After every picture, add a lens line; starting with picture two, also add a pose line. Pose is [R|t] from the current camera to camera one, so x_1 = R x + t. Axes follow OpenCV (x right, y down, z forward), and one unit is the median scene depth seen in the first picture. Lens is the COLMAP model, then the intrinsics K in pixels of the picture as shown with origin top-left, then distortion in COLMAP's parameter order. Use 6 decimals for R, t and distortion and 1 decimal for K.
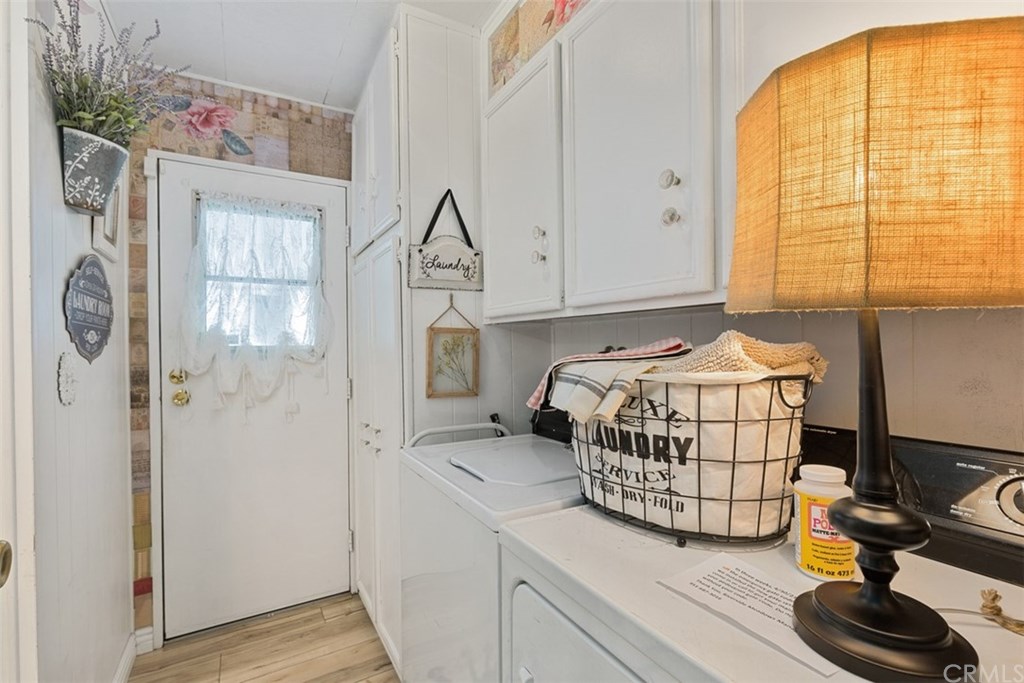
lens RADIAL K [[459.7, 0, 511.9], [0, 459.7, 345.1], [0, 0, 1]] dist [0.000810, 0.000079]
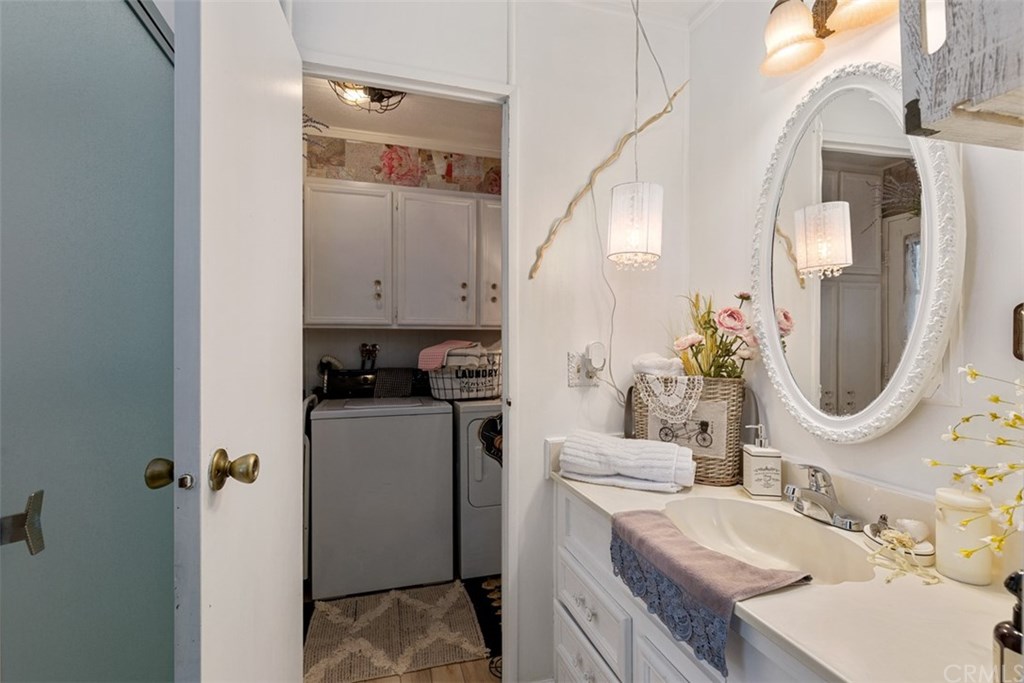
lens RADIAL K [[459.7, 0, 511.4], [0, 459.7, 344.9], [0, 0, 1]] dist [0.000810, 0.000079]
pose [[0.241026, 0.006824, 0.970495, -2.899973], [-0.002127, 0.999977, -0.006503, 0.036194], [-0.970516, -0.000497, 0.241035, 0.026451]]
